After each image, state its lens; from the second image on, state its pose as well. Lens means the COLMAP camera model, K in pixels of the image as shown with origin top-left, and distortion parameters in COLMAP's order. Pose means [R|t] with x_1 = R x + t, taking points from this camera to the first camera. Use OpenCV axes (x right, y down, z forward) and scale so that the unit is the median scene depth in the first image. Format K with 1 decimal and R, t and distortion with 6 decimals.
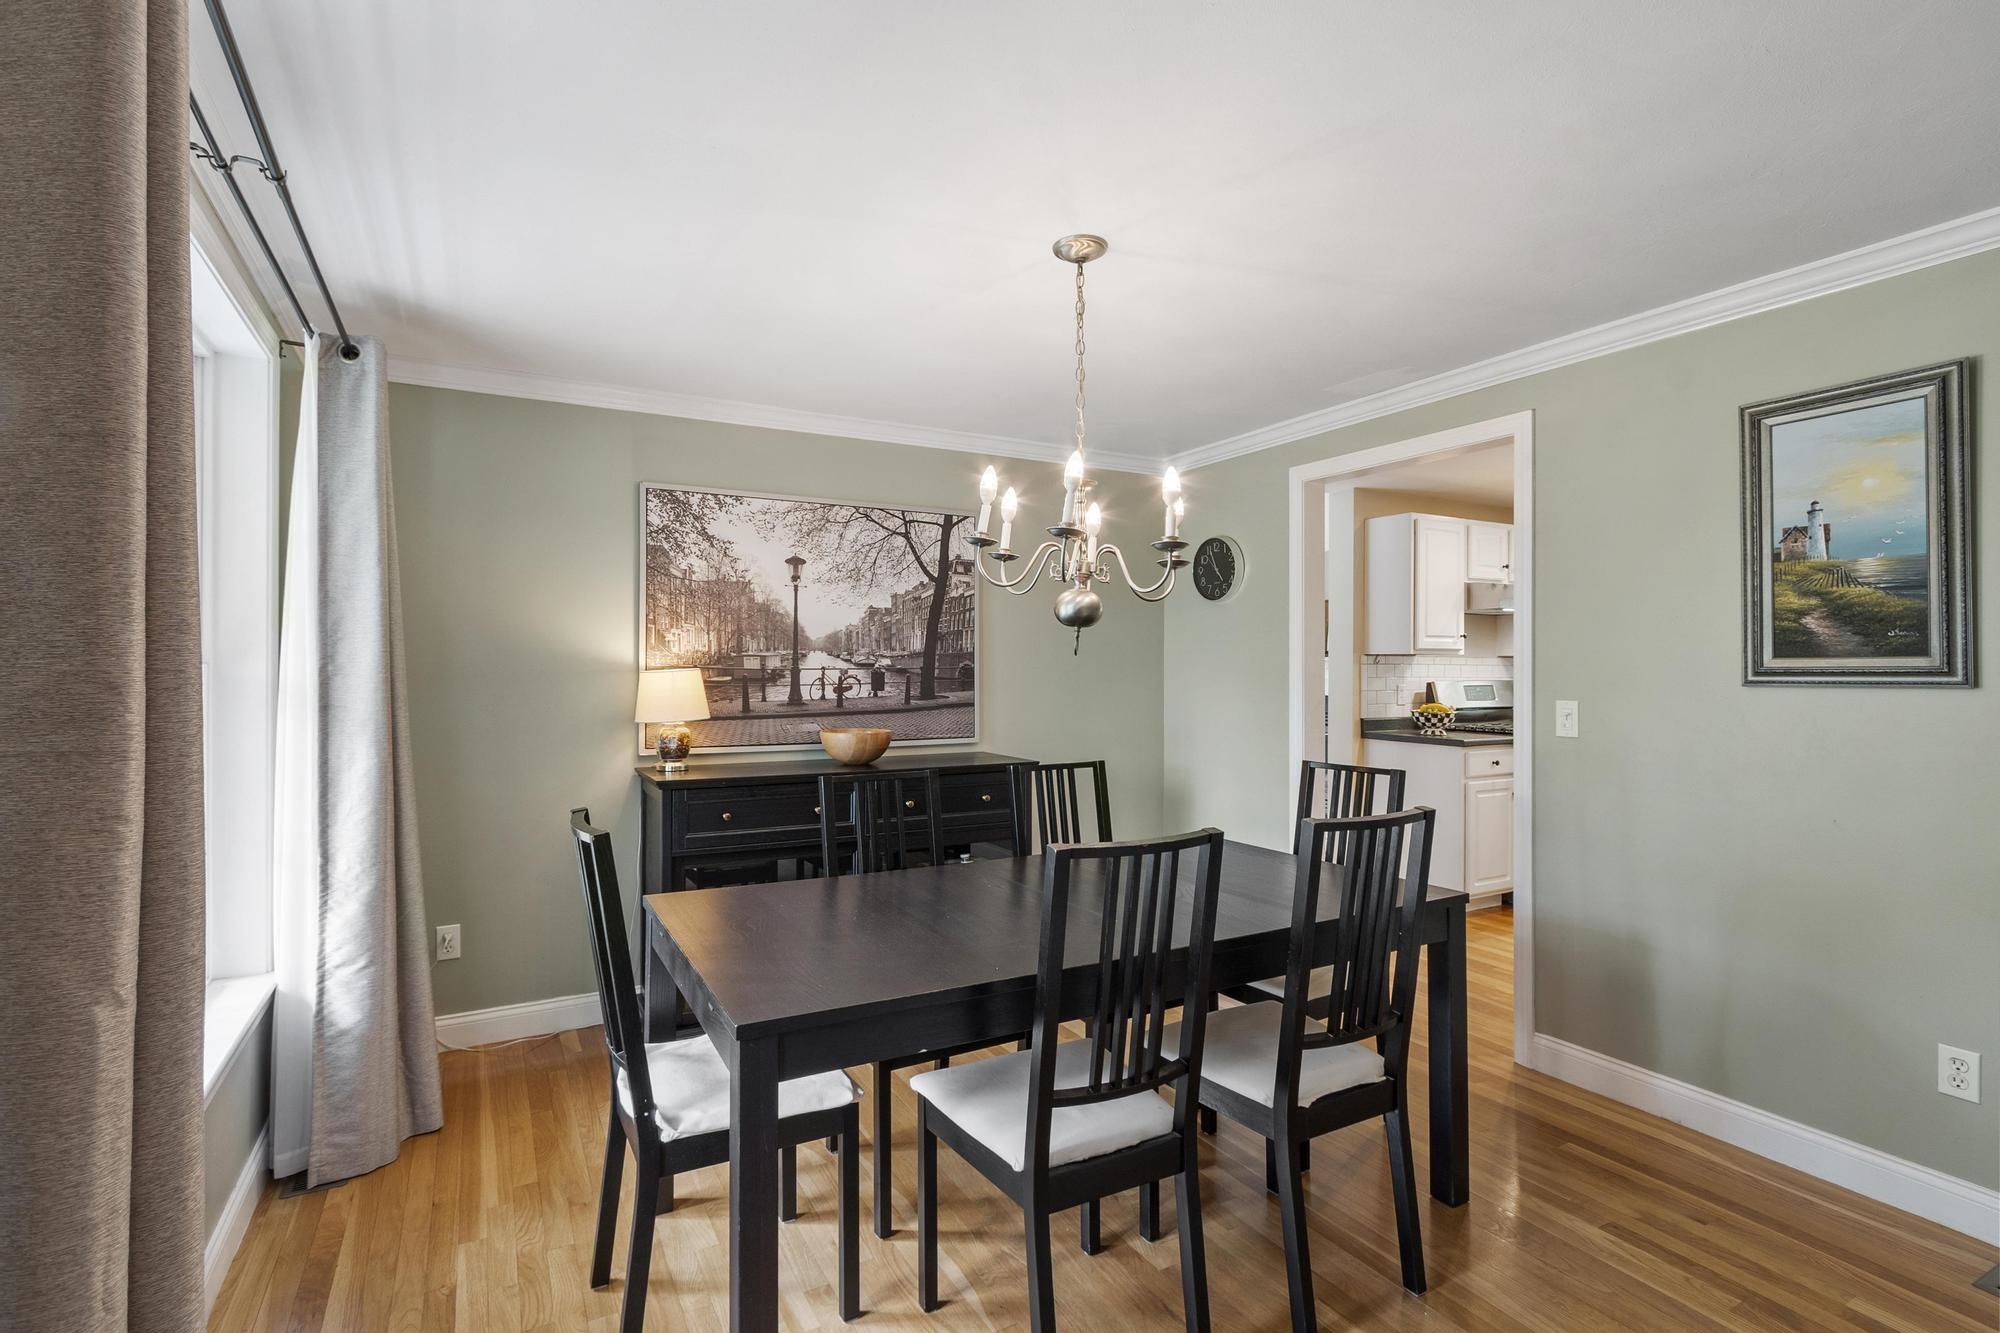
lens RADIAL K [[979.5, 0, 992.0], [0, 979.5, 667.1], [0, 0, 1]] dist [0.002081, 0.000203]
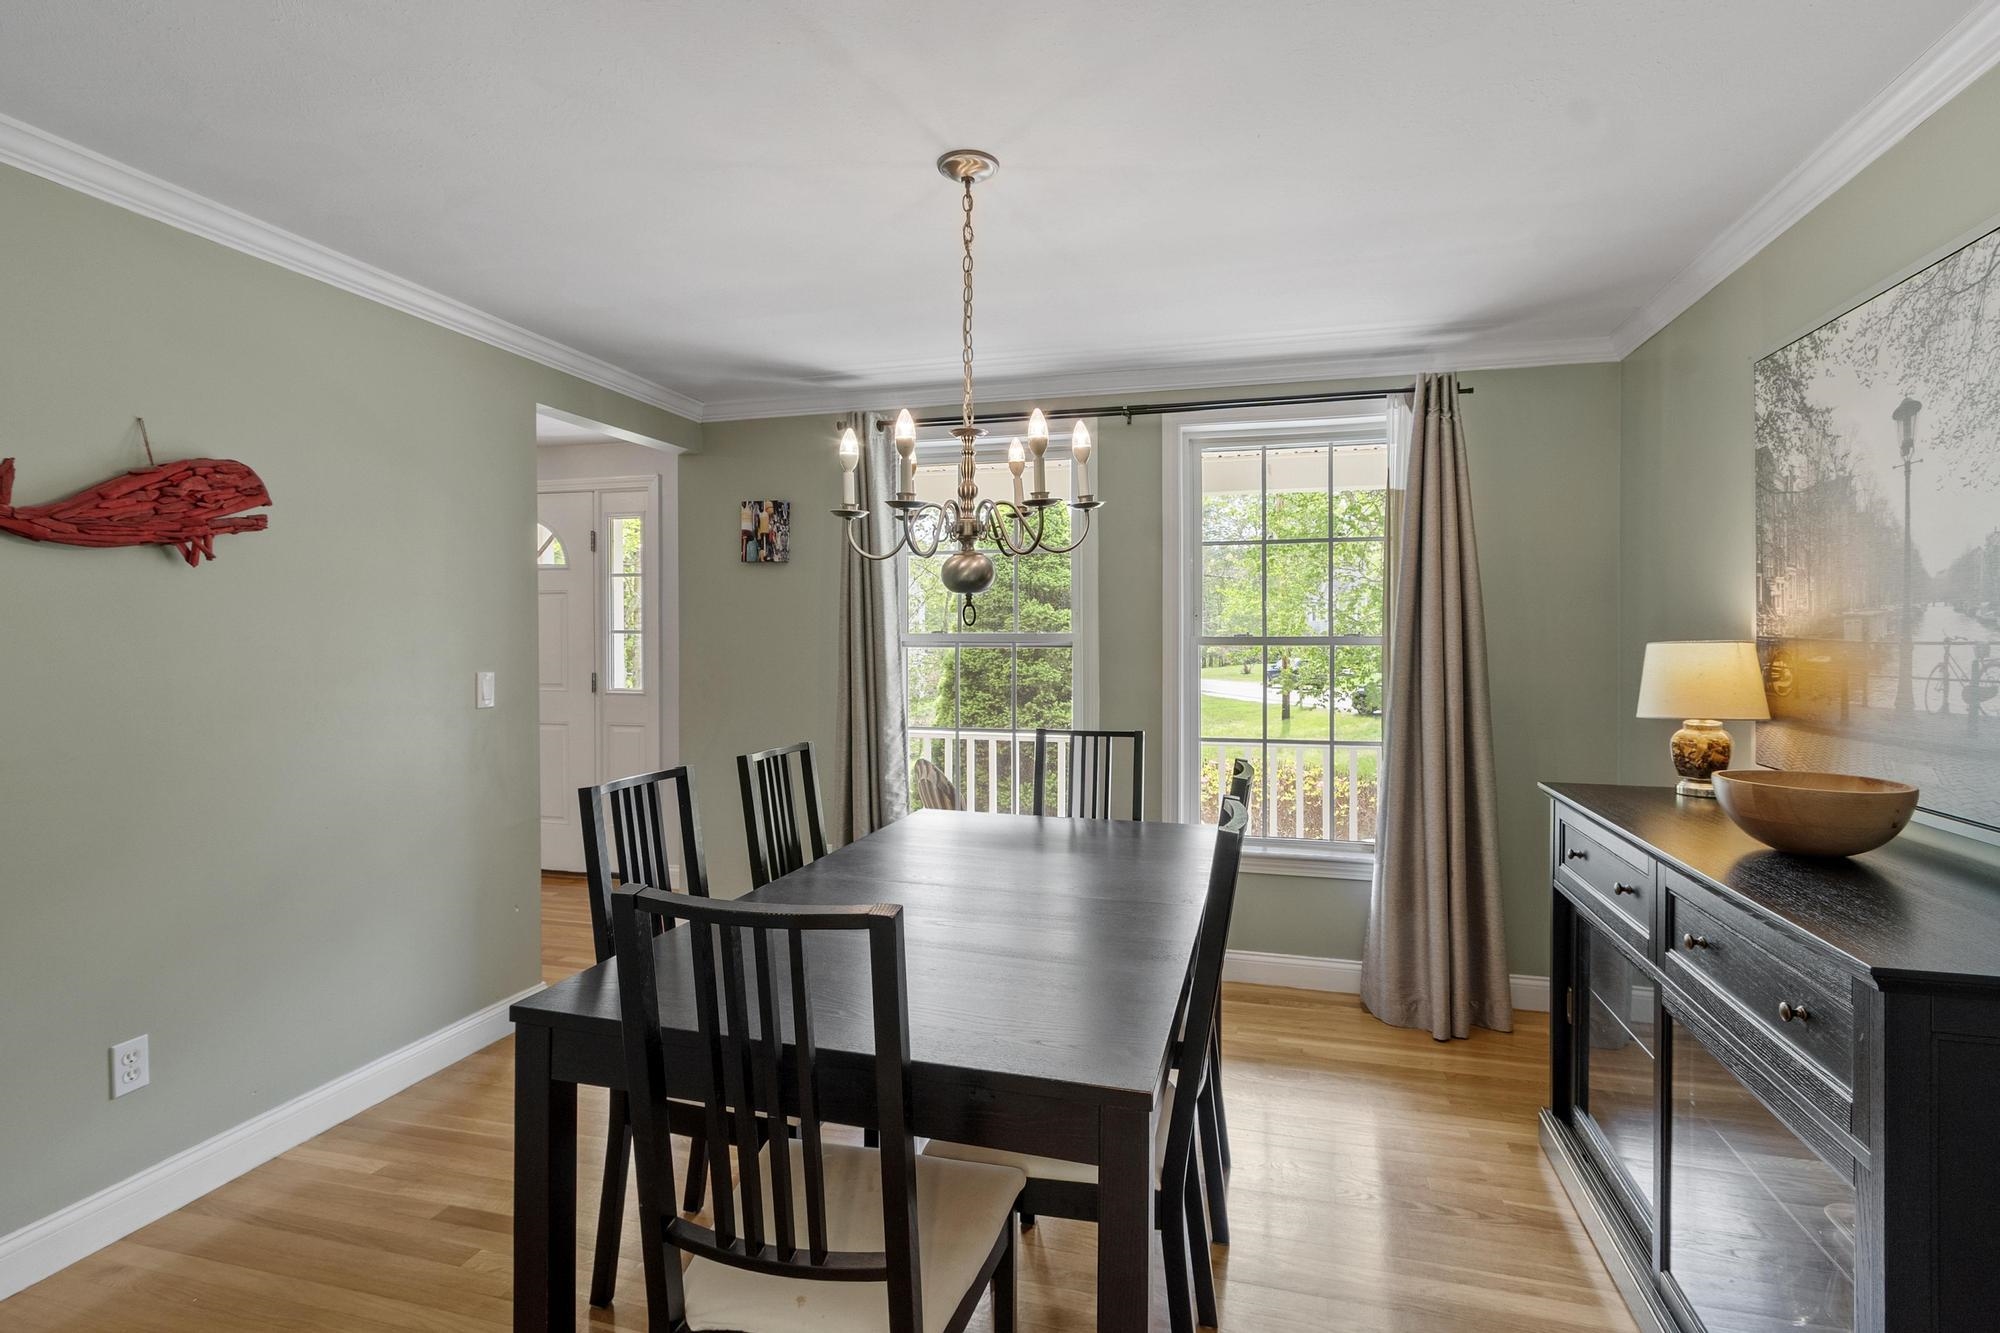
lens RADIAL K [[979.5, 0, 999.6], [0, 979.5, 658.3], [0, 0, 1]] dist [0.002081, 0.000203]
pose [[-0.699646, 0.015446, -0.714322, 0.432837], [0.001163, 0.999790, 0.020479, -0.000796], [0.714488, 0.013497, -0.699517, 1.018320]]
